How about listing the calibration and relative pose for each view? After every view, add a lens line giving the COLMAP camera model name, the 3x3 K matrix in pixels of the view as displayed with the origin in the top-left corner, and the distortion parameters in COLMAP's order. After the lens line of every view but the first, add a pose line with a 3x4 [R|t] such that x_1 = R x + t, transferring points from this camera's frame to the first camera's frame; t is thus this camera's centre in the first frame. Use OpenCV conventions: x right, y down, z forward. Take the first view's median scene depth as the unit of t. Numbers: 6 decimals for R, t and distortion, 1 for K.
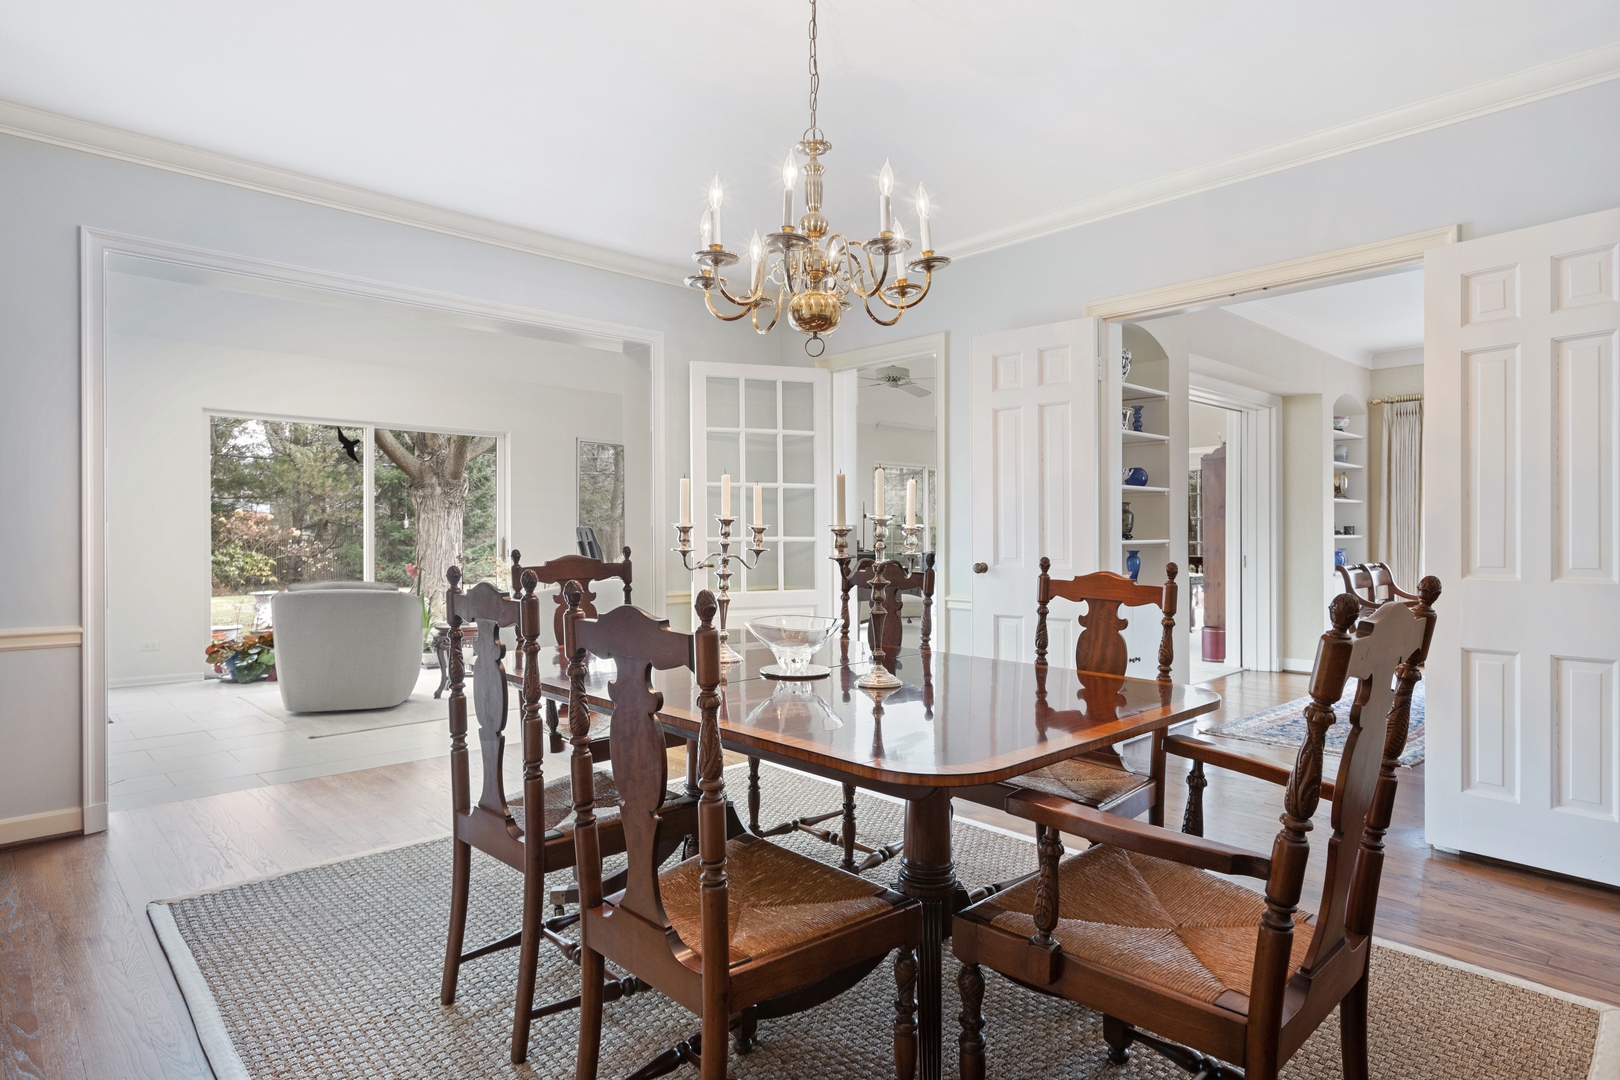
lens RADIAL K [[893.3, 0, 804.7], [0, 893.3, 537.6], [0, 0, 1]] dist [0.007895, 0.000503]
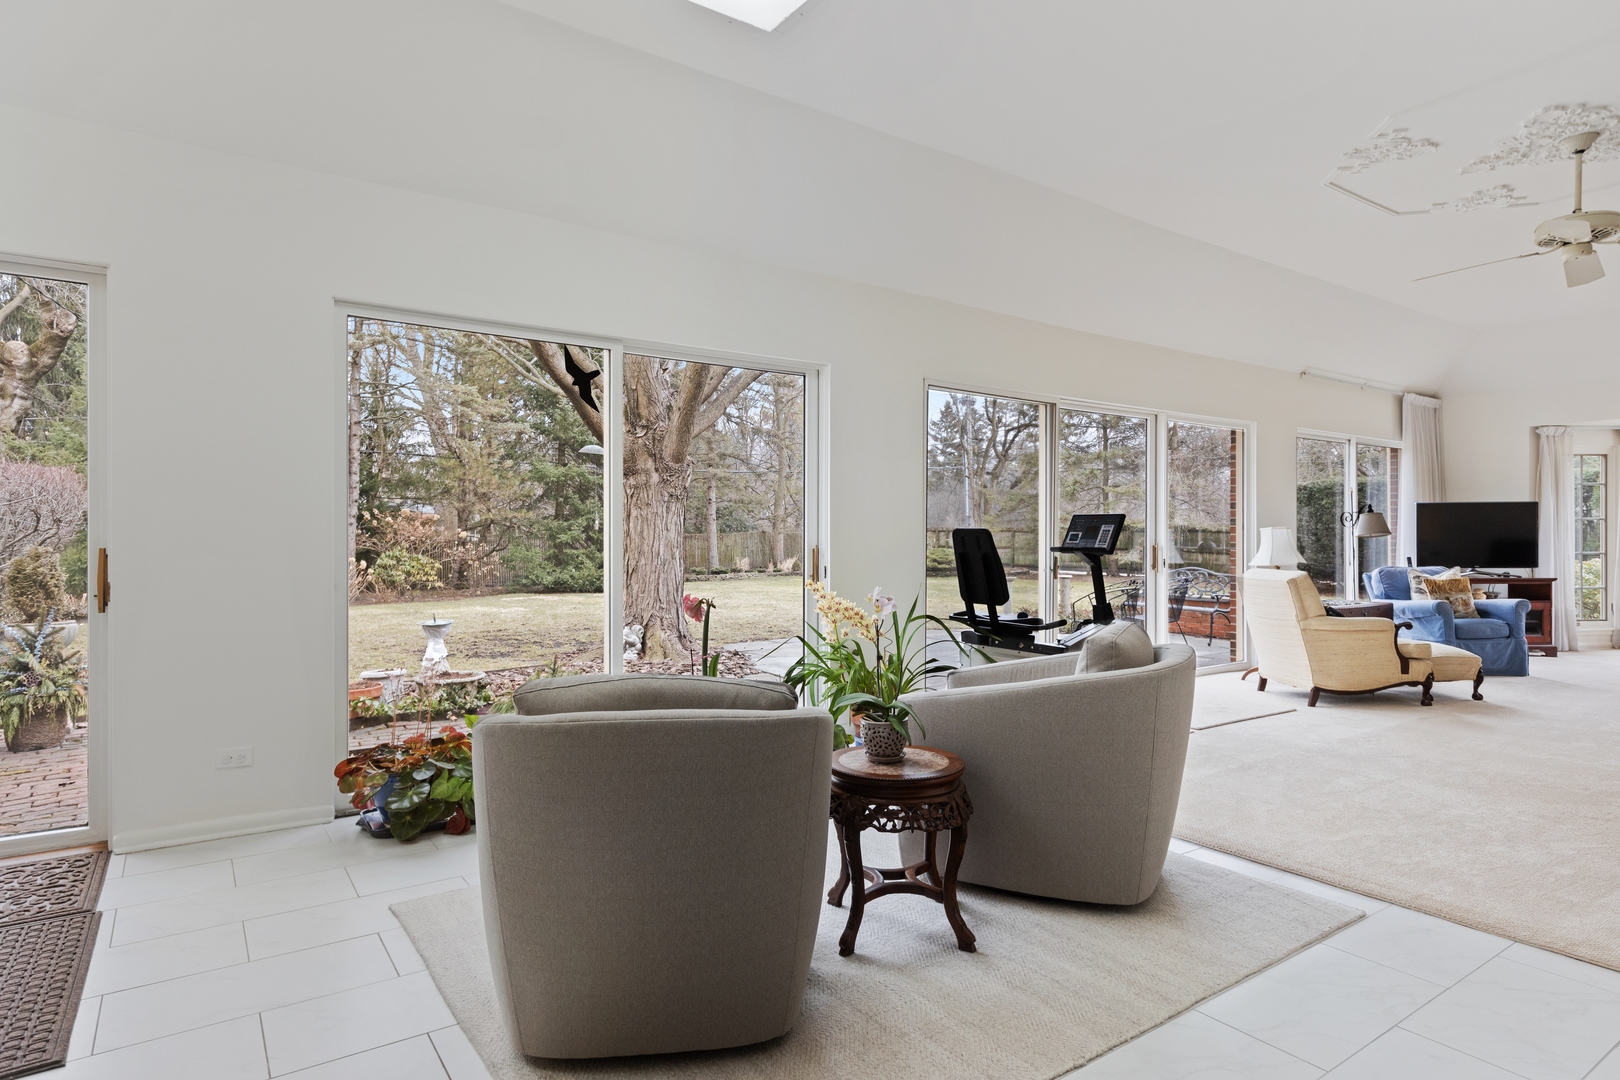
lens RADIAL K [[893.3, 0, 807.1], [0, 893.3, 540.6], [0, 0, 1]] dist [0.007895, 0.000503]
pose [[0.989877, 0.004405, -0.141859, -0.088423], [-0.004284, 0.999990, 0.001153, -0.001364], [0.141862, -0.000533, 0.989886, 0.142578]]
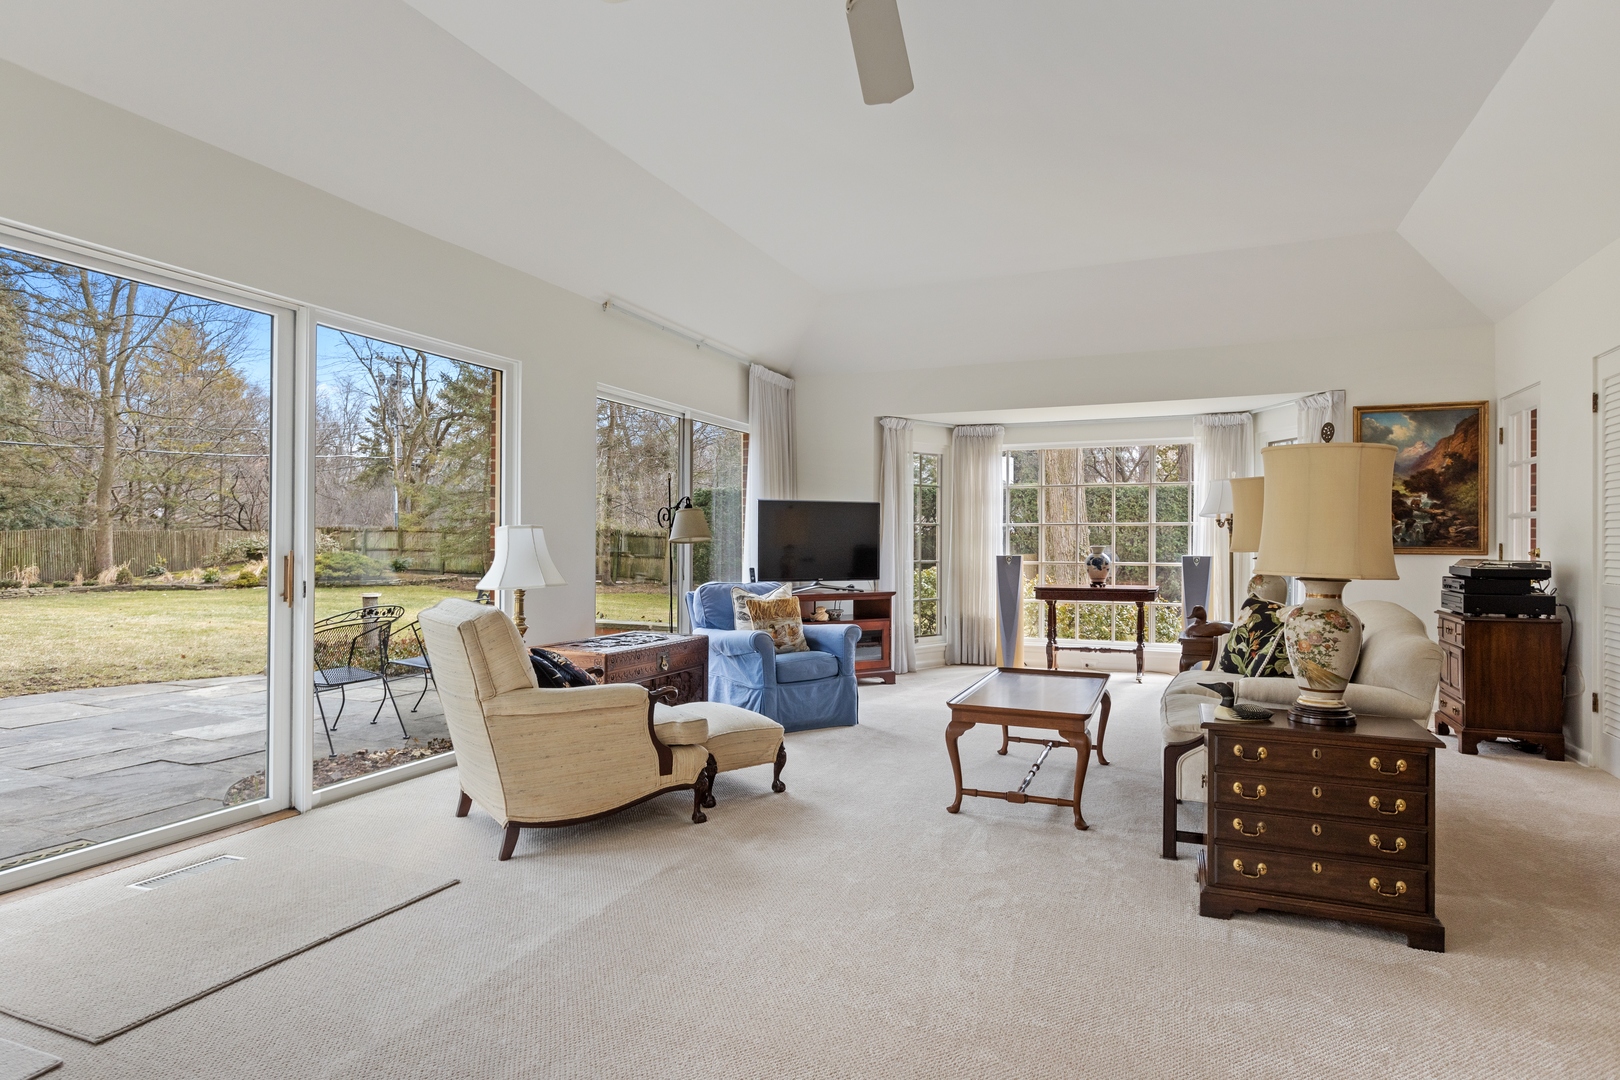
lens RADIAL K [[893.3, 0, 808.7], [0, 893.3, 551.0], [0, 0, 1]] dist [0.007895, 0.000503]
pose [[0.911648, 0.007317, 0.410906, -0.002307], [-0.010092, 0.999939, 0.004586, -0.002339], [-0.410847, -0.008328, 0.911666, 0.264129]]
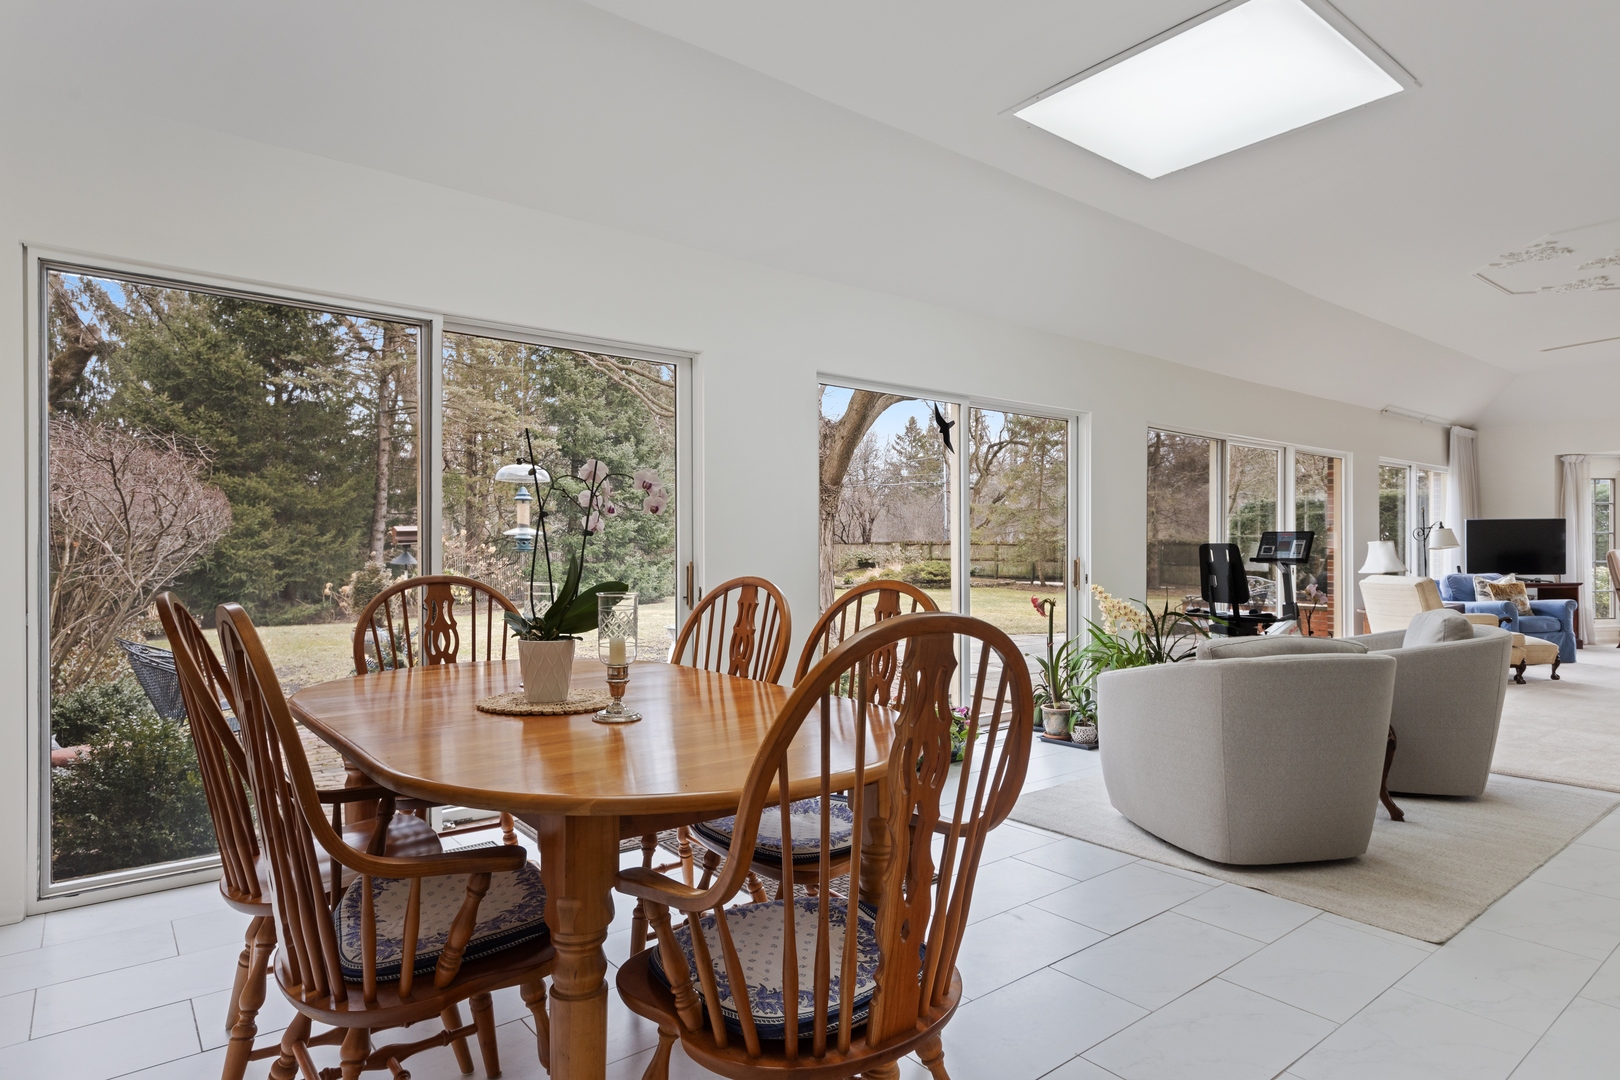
lens RADIAL K [[893.3, 0, 809.7], [0, 893.3, 555.4], [0, 0, 1]] dist [0.007895, 0.000503]
pose [[0.996336, 0.000718, -0.085523, -0.168198], [-0.000504, 0.999997, 0.002520, -0.001207], [0.085525, -0.002467, 0.996333, 0.085608]]
